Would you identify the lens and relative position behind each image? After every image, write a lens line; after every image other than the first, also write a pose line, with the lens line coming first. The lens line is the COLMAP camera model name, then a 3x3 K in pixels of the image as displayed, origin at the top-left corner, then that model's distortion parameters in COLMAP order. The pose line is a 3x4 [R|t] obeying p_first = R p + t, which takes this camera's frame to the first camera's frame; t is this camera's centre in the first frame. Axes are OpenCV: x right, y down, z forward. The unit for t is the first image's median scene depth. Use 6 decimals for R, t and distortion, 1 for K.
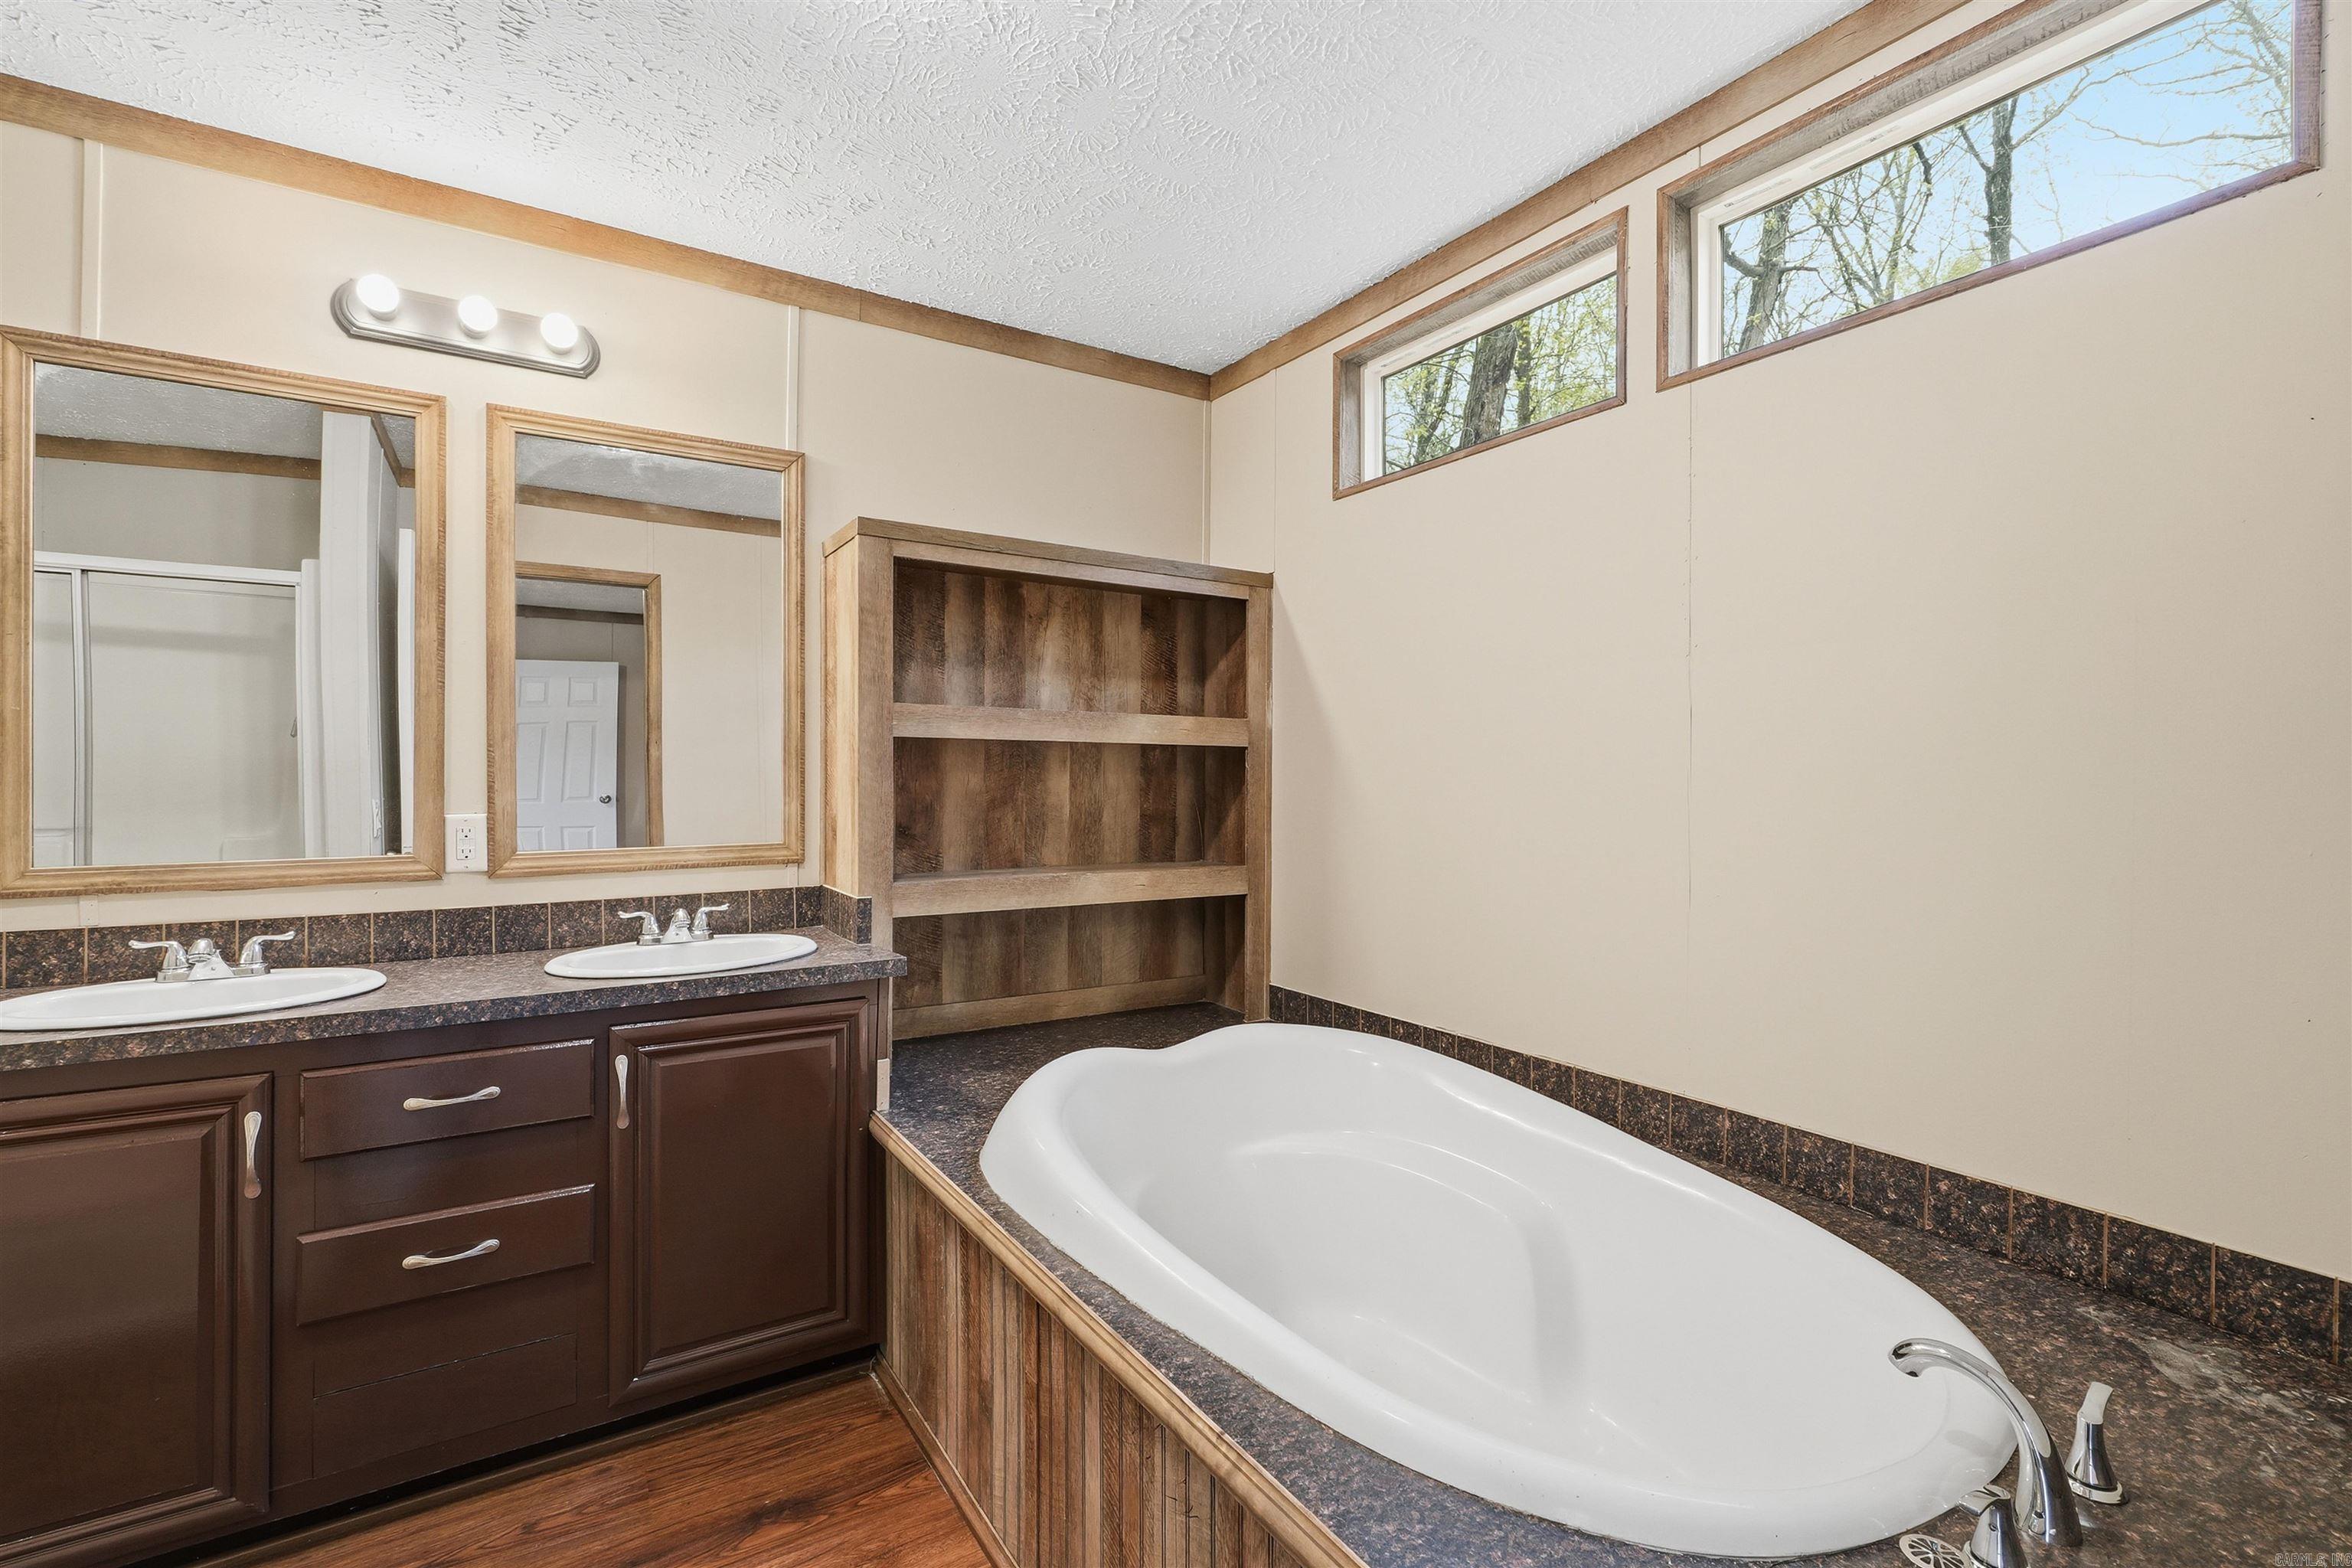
lens RADIAL K [[1030.0, 0, 1172.4], [0, 1030.0, 773.4], [0, 0, 1]] dist [-0.004894, 0.000471]
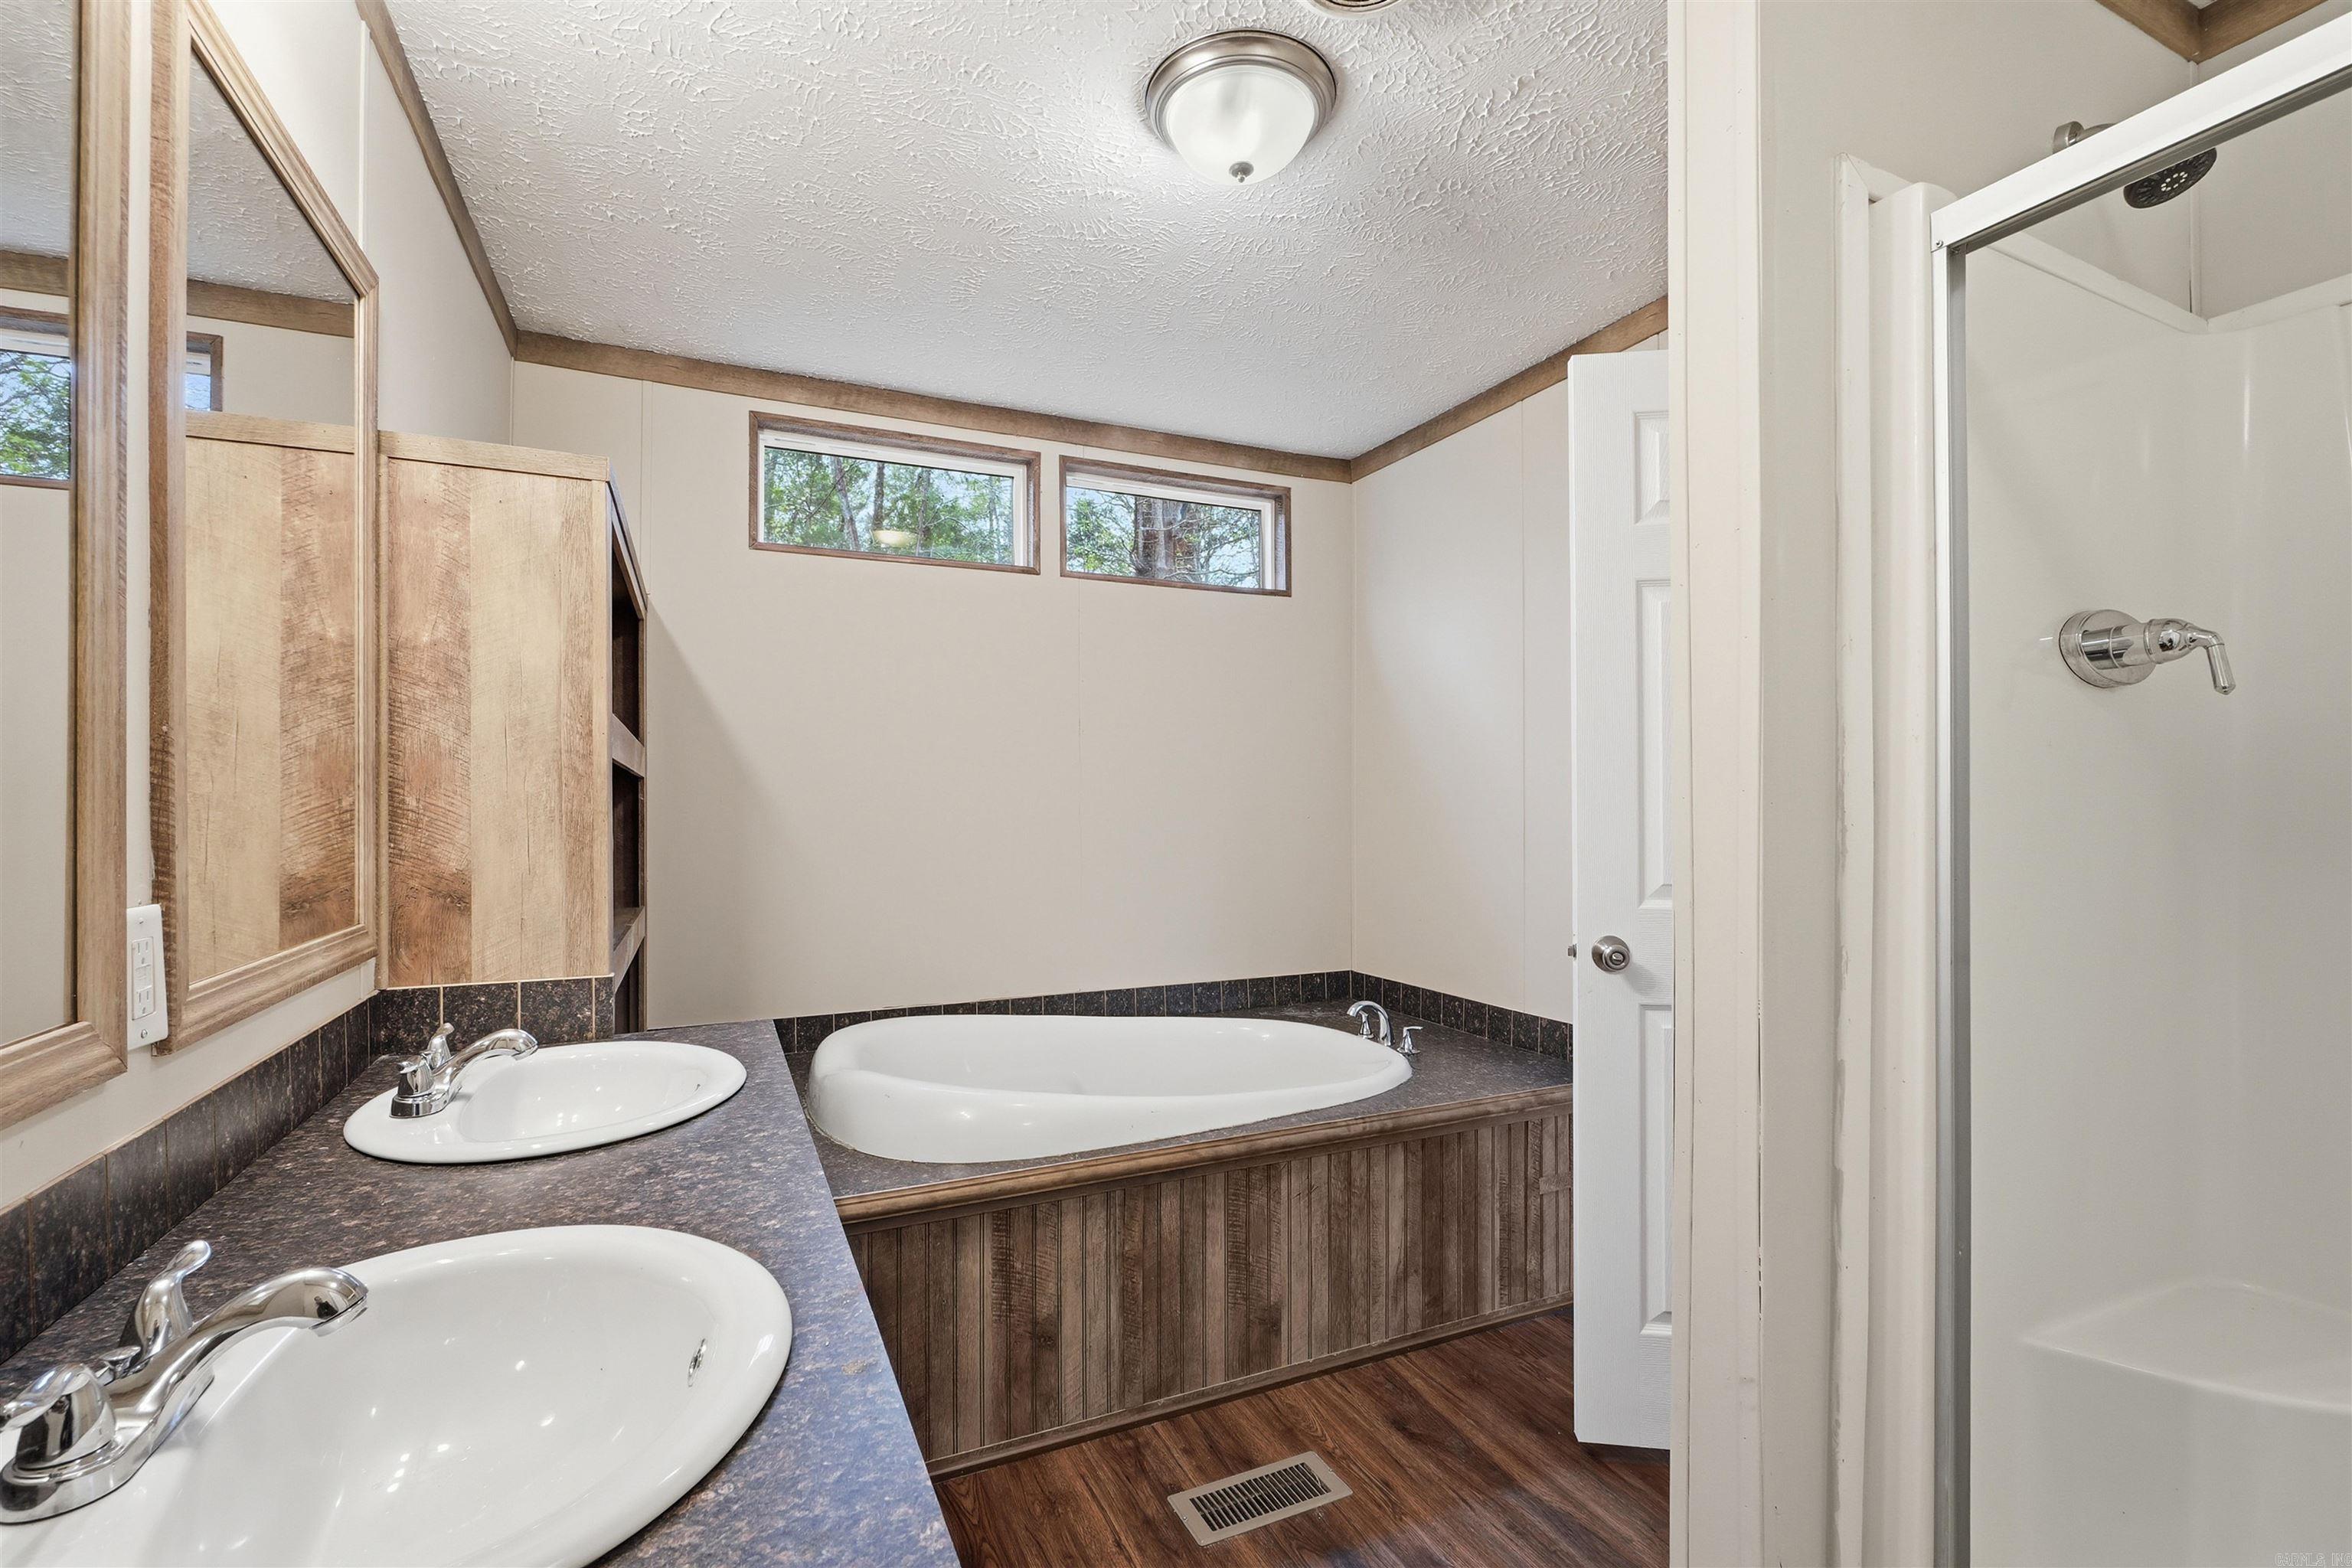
lens RADIAL K [[1030.0, 0, 1166.8], [0, 1030.0, 769.2], [0, 0, 1]] dist [-0.002386, 0.000562]
pose [[0.143435, 0.031142, 0.989170, -1.339637], [0.000368, 0.999503, -0.031521, -0.002236], [-0.989660, 0.004885, 0.143353, 0.682894]]
